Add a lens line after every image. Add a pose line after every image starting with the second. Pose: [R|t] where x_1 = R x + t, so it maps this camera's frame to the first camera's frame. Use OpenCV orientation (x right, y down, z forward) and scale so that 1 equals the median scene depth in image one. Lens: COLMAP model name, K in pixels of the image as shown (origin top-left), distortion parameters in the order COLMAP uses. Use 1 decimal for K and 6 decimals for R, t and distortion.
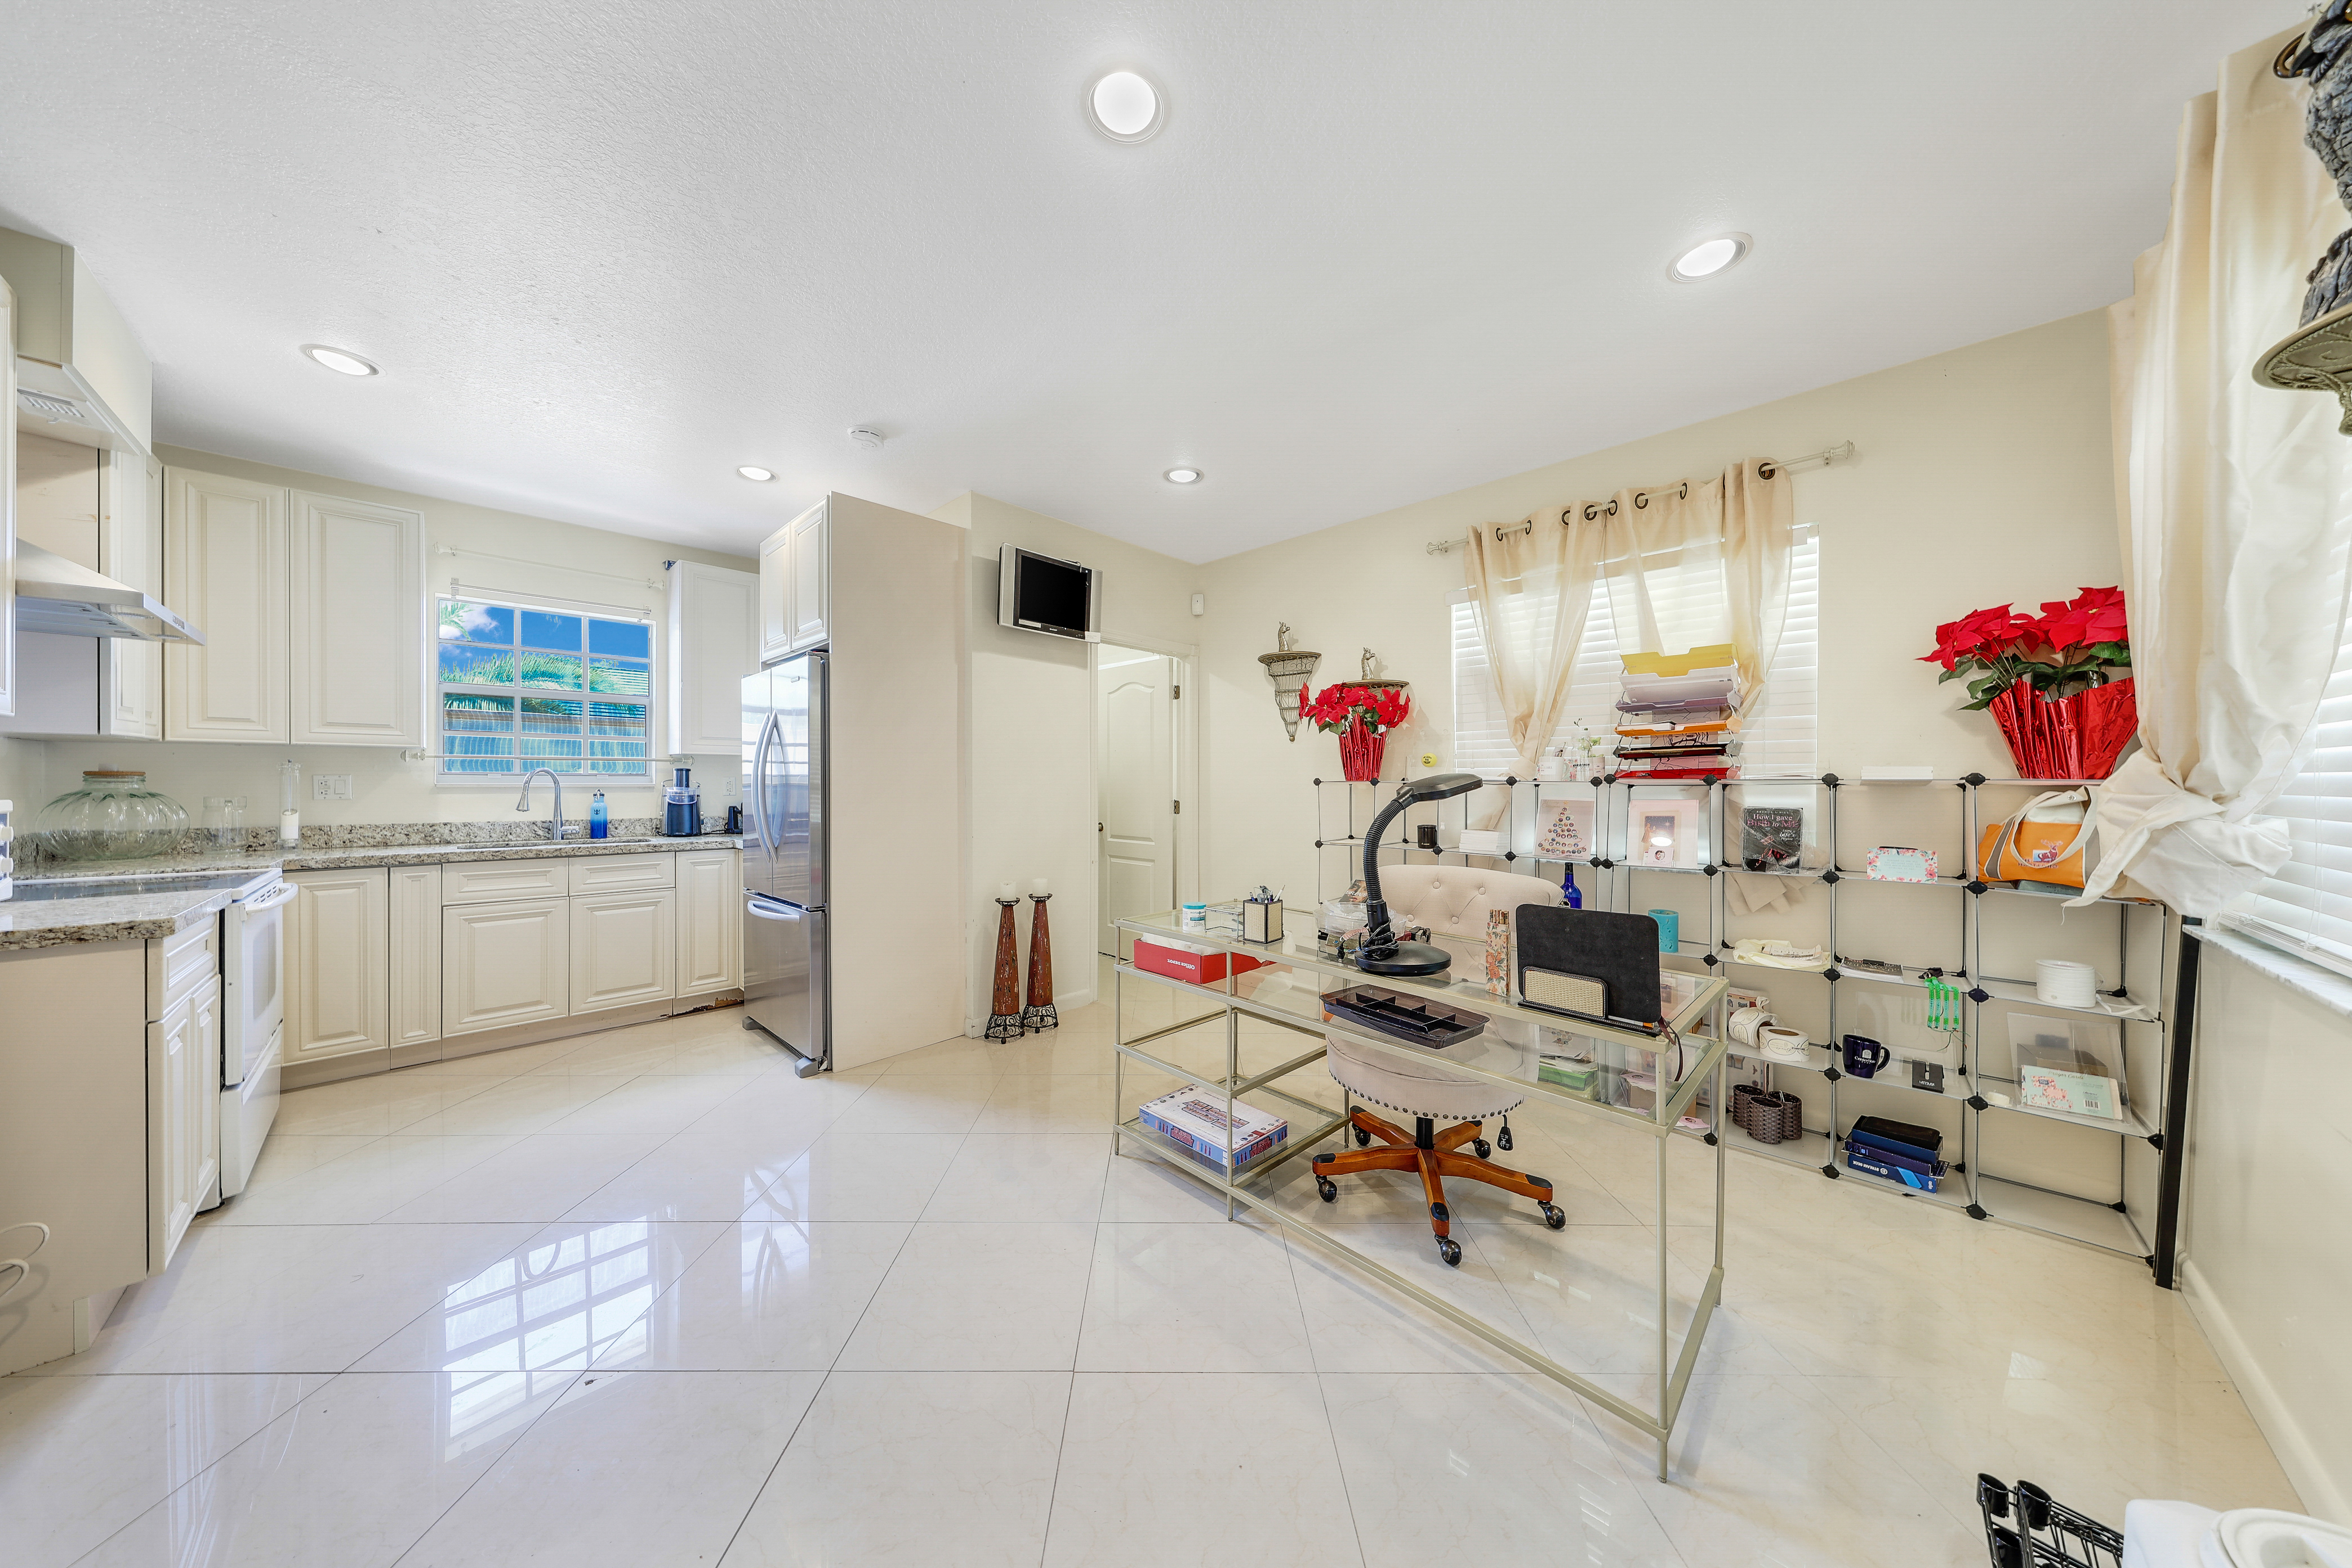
lens RADIAL K [[708.3, 0, 1174.4], [0, 708.3, 784.2], [0, 0, 1]] dist [0.001533, 0.000197]
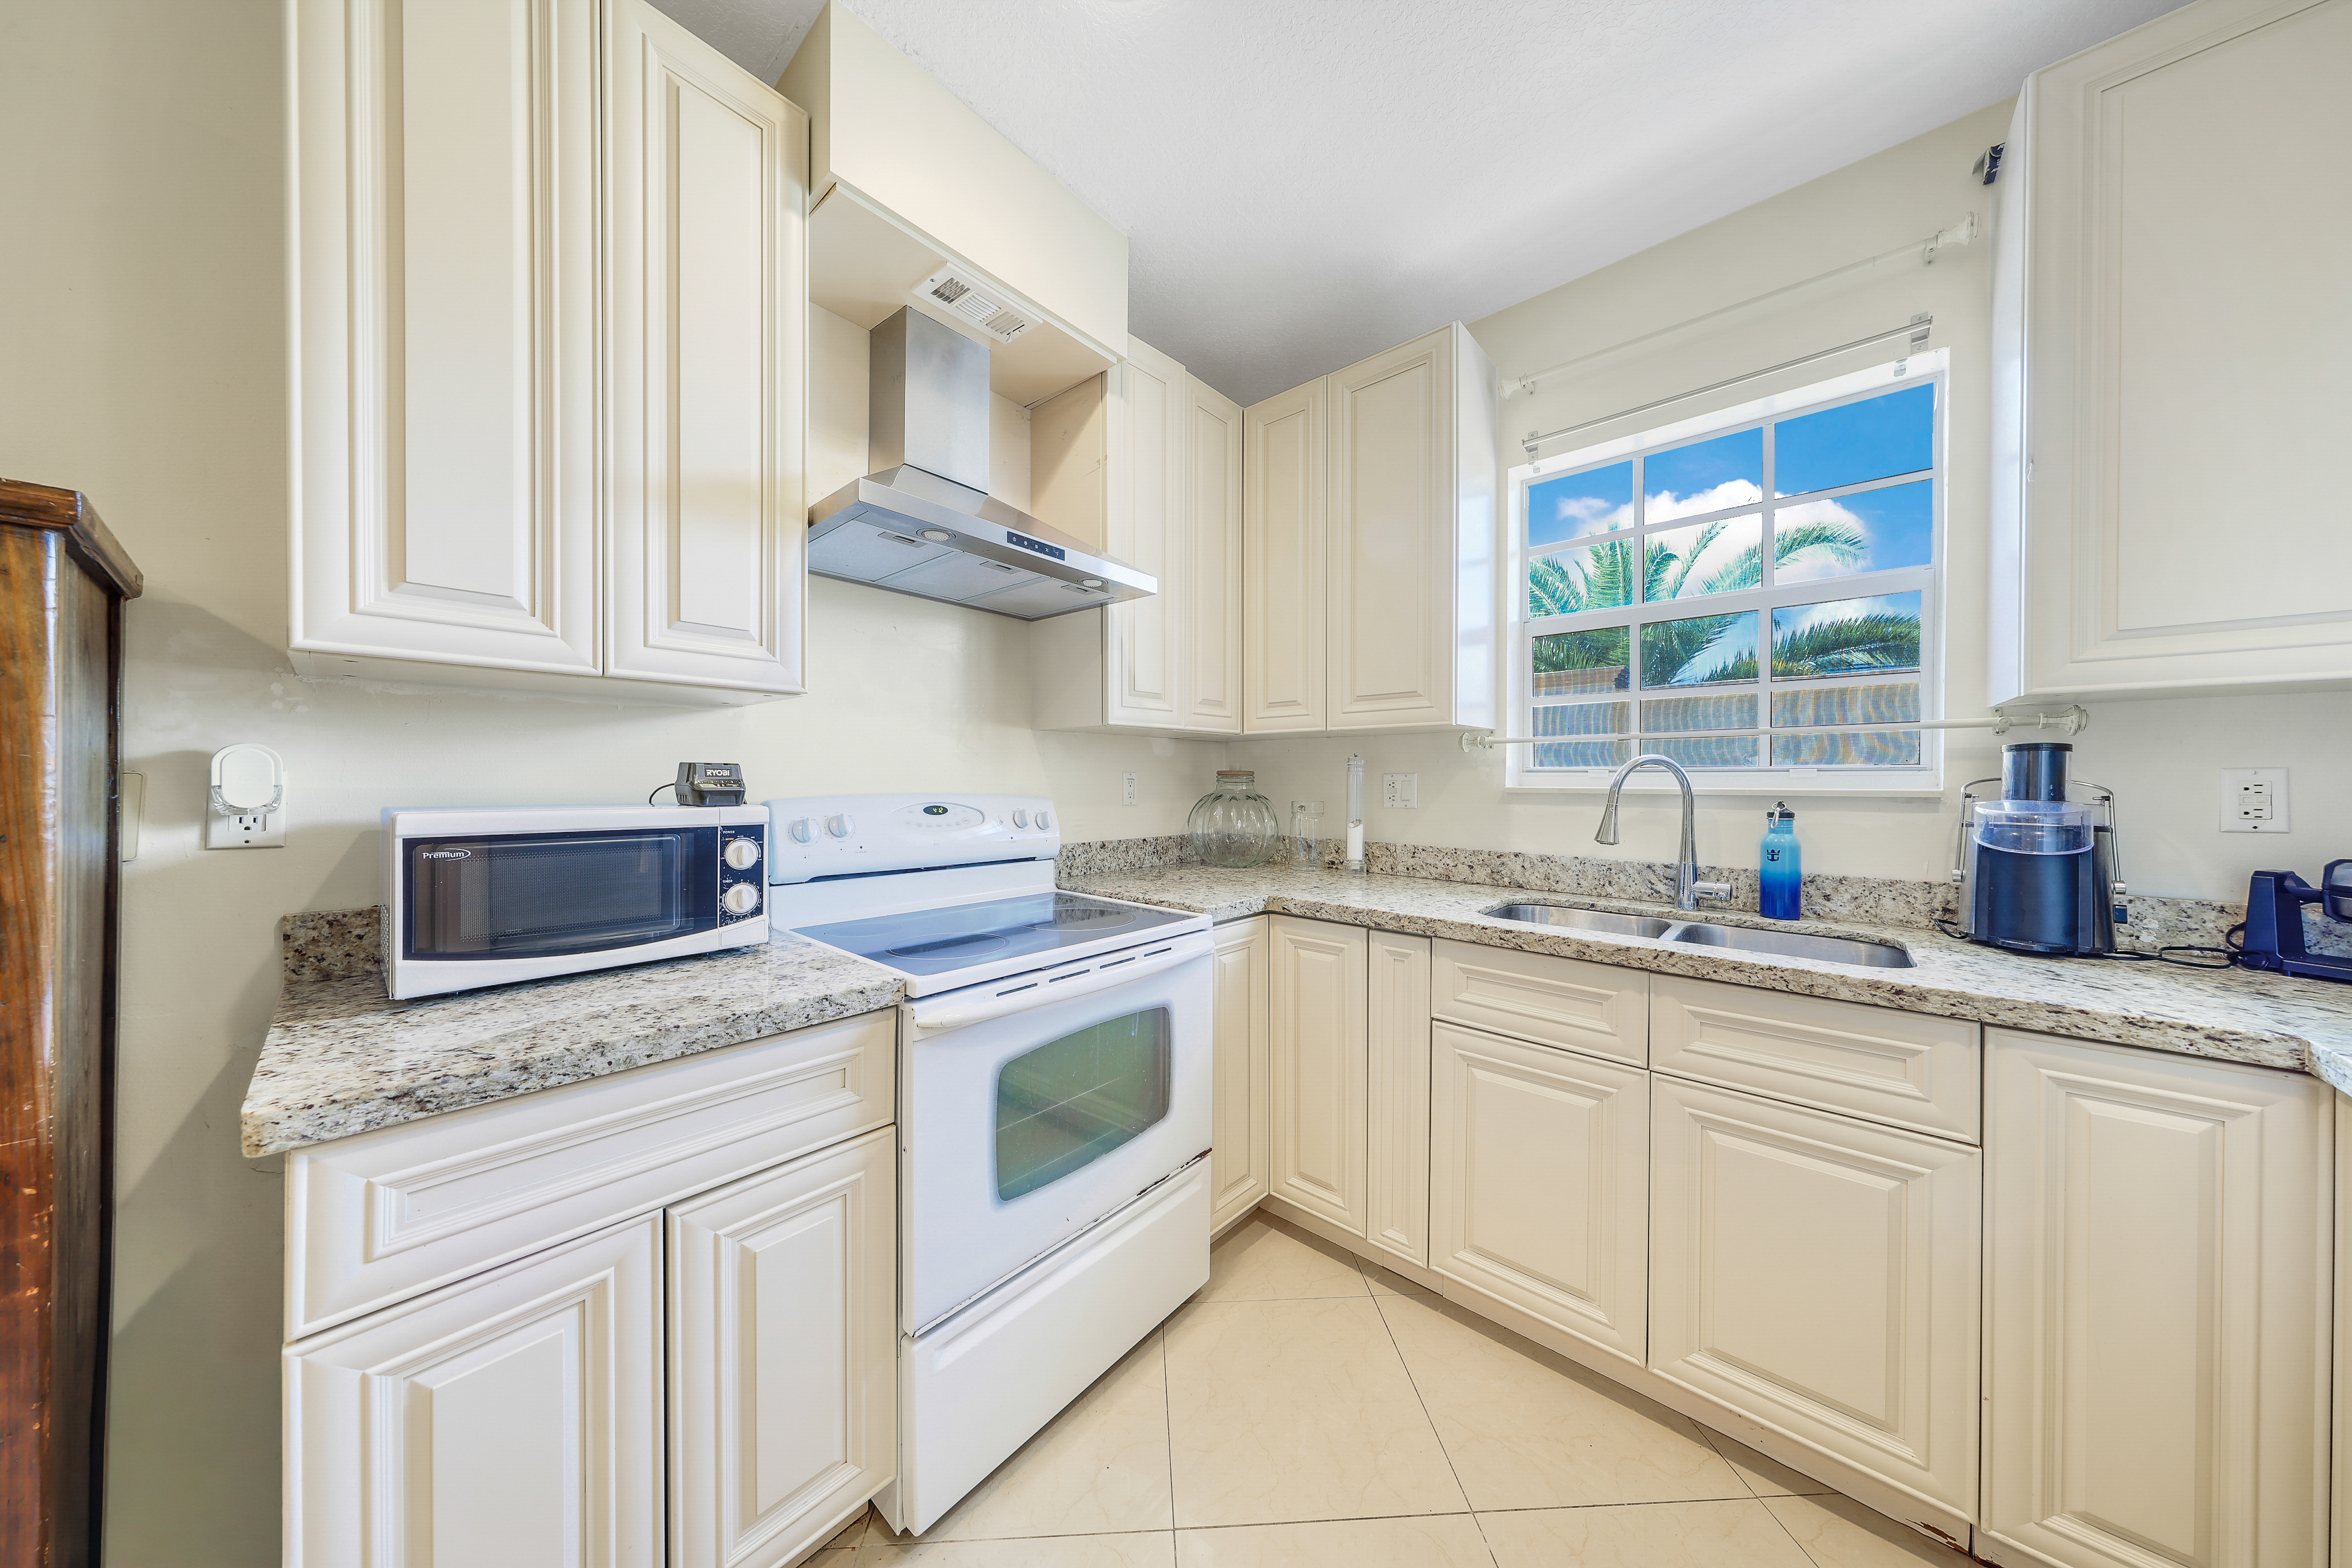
lens RADIAL K [[708.3, 0, 1172.0], [0, 708.3, 785.1], [0, 0, 1]] dist [0.001533, 0.000197]
pose [[0.050650, 0.001955, -0.998715, -0.423154], [-0.005878, 0.999981, 0.001659, -0.001002], [0.998699, 0.005786, 0.050661, 0.639660]]
